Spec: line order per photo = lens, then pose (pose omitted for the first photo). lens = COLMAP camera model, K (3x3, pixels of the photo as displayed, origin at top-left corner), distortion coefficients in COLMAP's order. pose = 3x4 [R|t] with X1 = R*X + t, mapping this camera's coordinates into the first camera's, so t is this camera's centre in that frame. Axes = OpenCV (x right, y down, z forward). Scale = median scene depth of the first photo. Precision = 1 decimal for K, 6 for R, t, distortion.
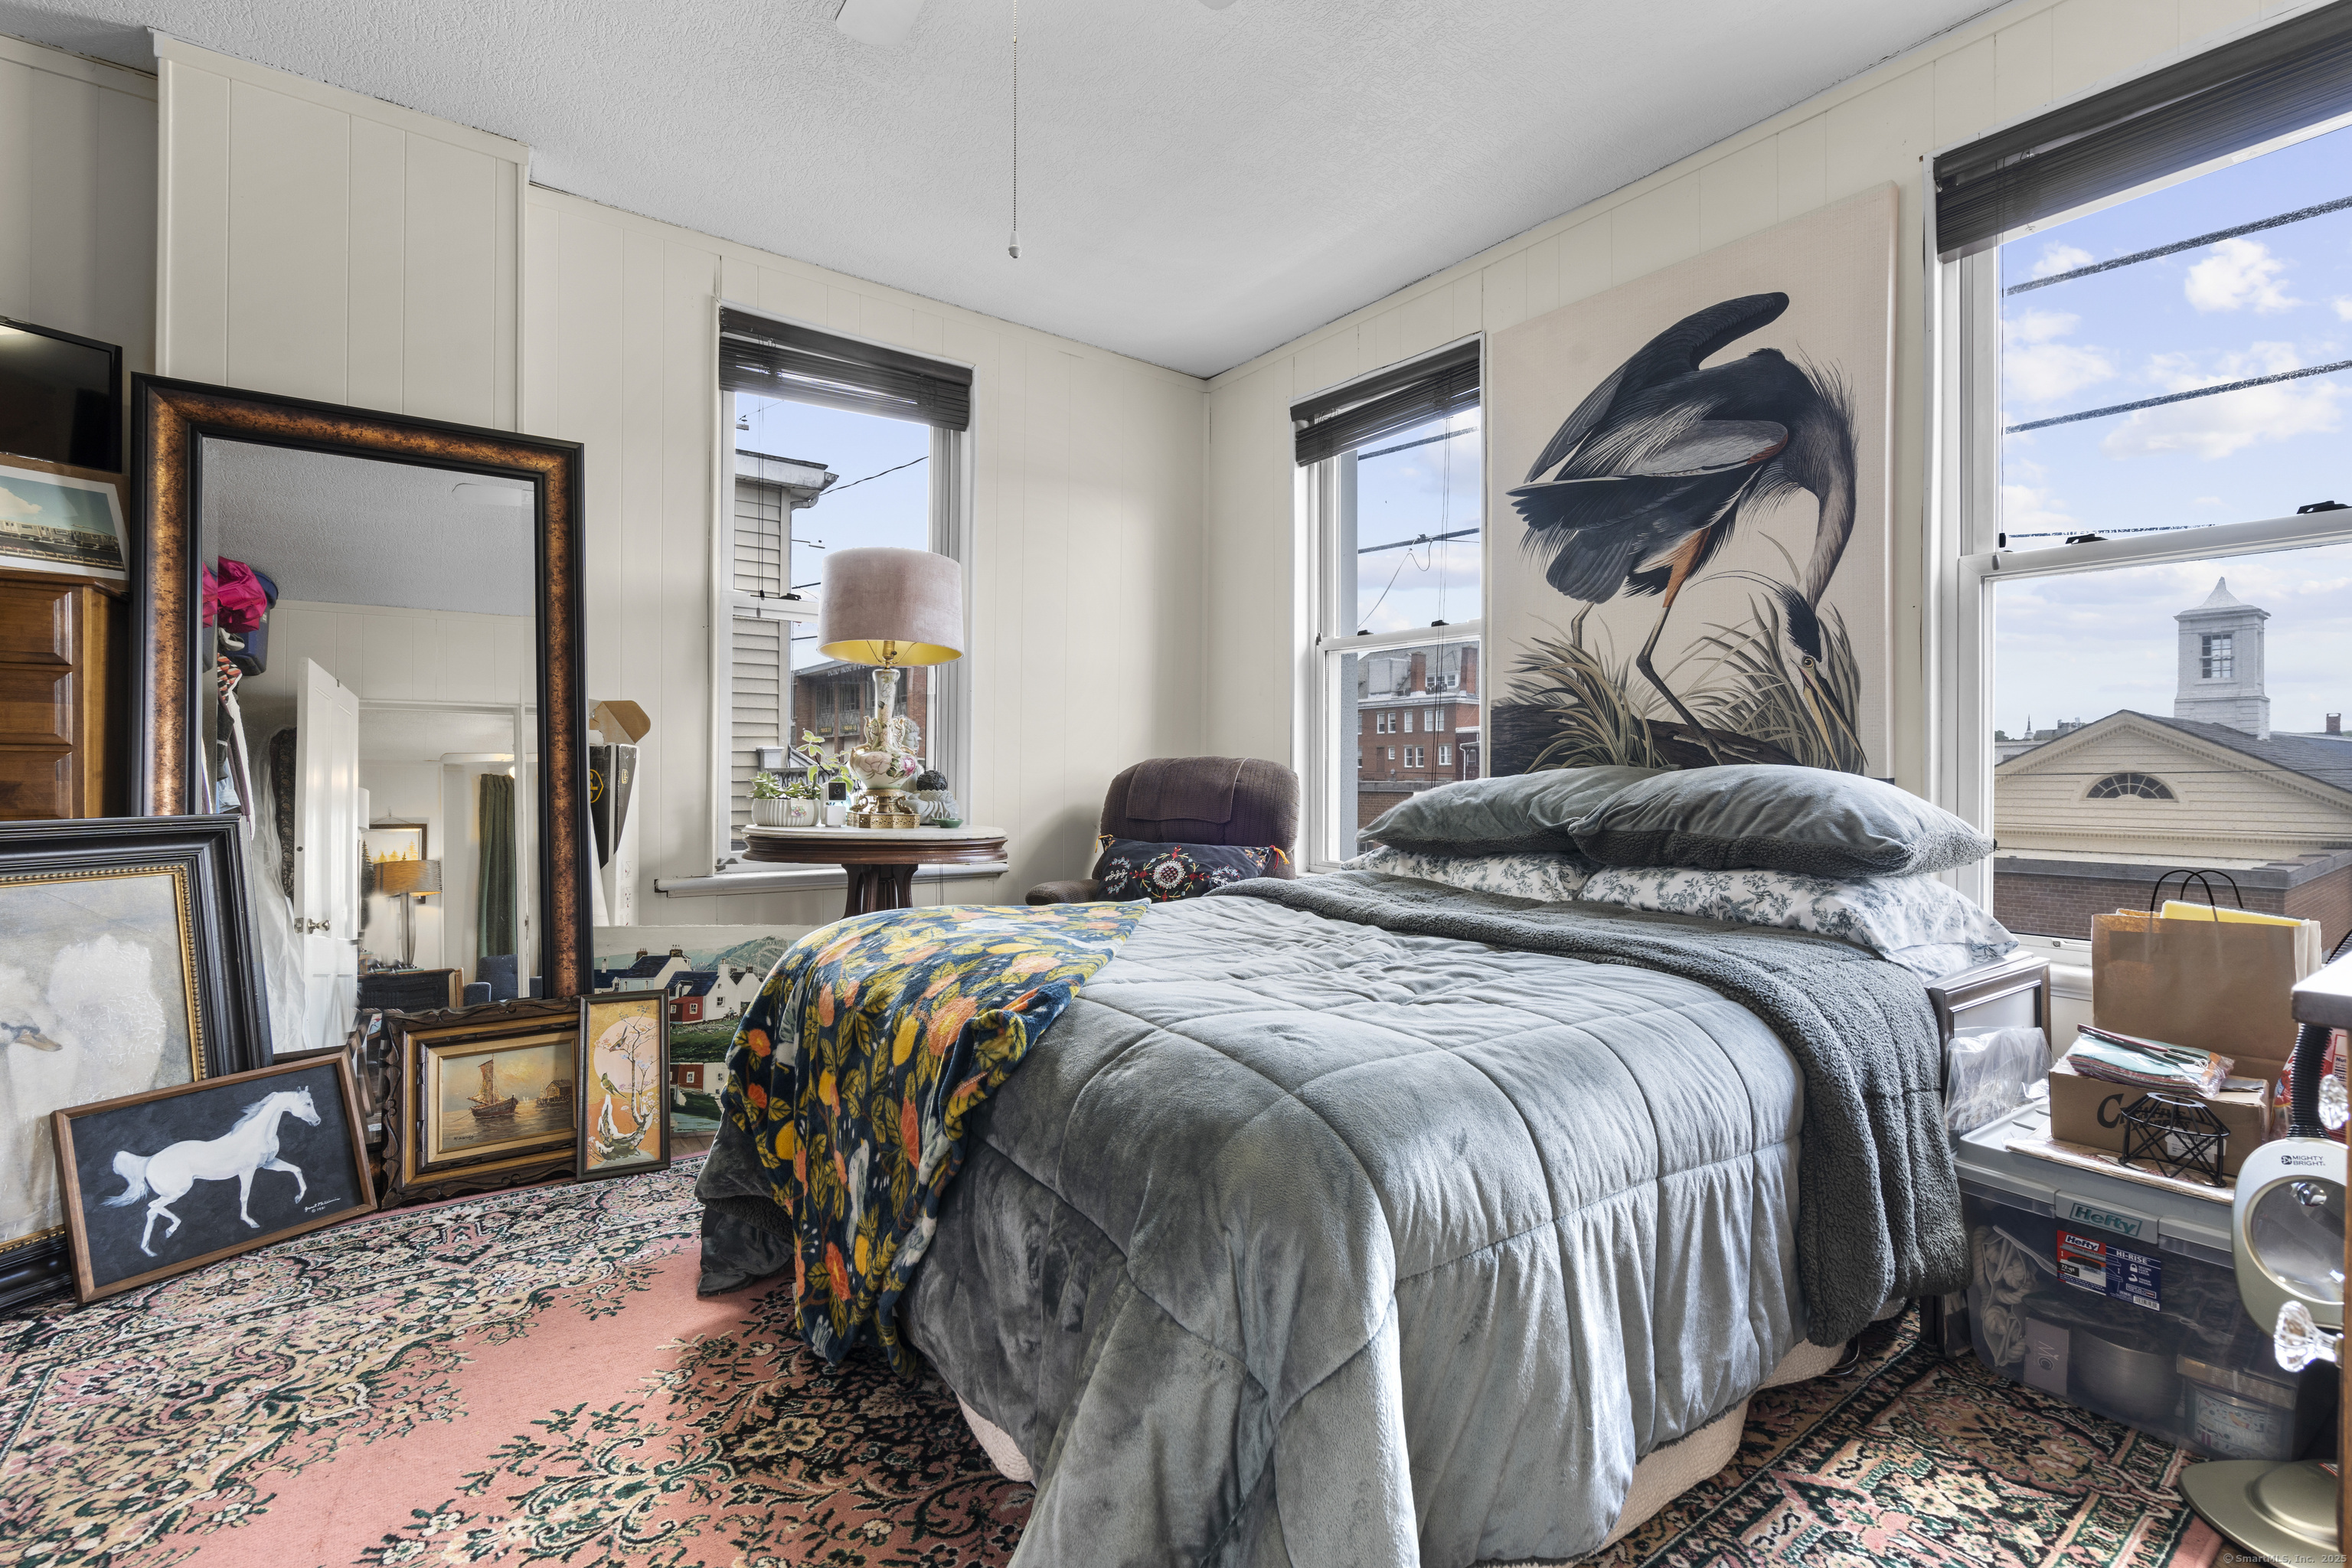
lens RADIAL K [[1054.9, 0, 1181.4], [0, 1054.9, 783.7], [0, 0, 1]] dist [0.005238, 0.000515]
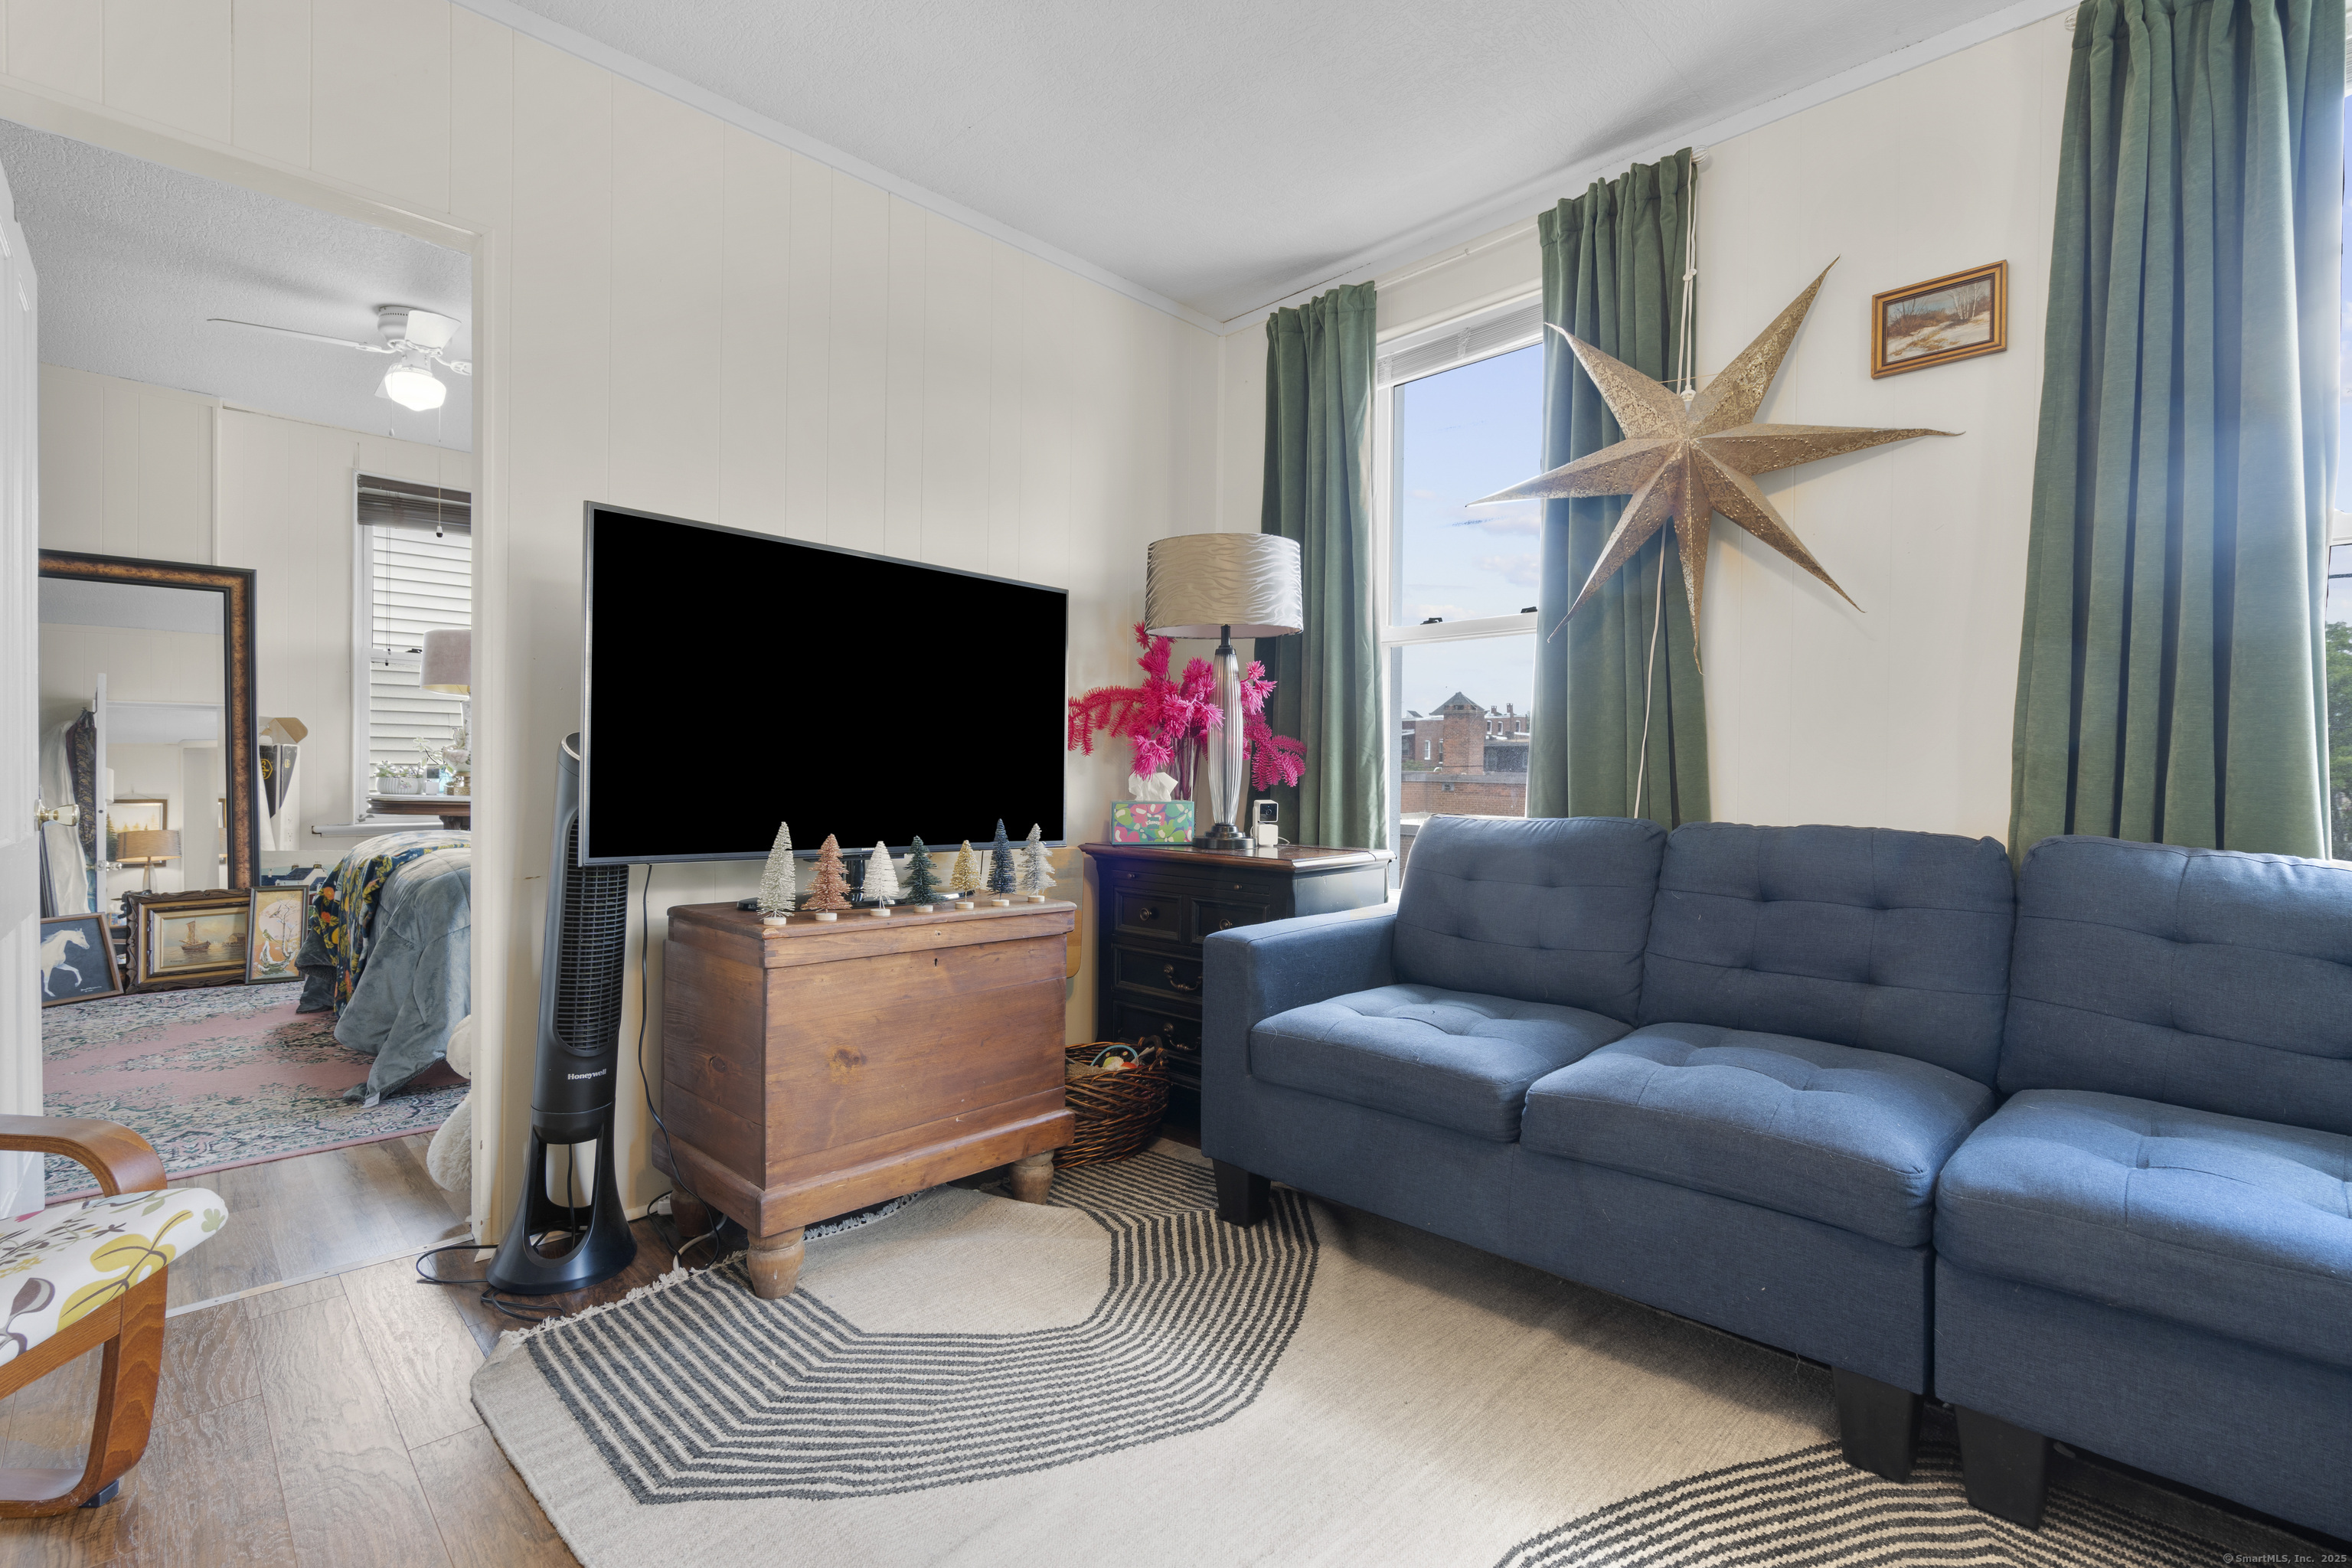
lens RADIAL K [[1054.9, 0, 1161.4], [0, 1054.9, 781.1], [0, 0, 1]] dist [0.005238, 0.000515]
pose [[0.991918, 0.004591, 0.126798, 0.699853], [-0.005958, 0.999928, 0.010401, -0.004639], [-0.126741, -0.011073, 0.991874, -0.927818]]
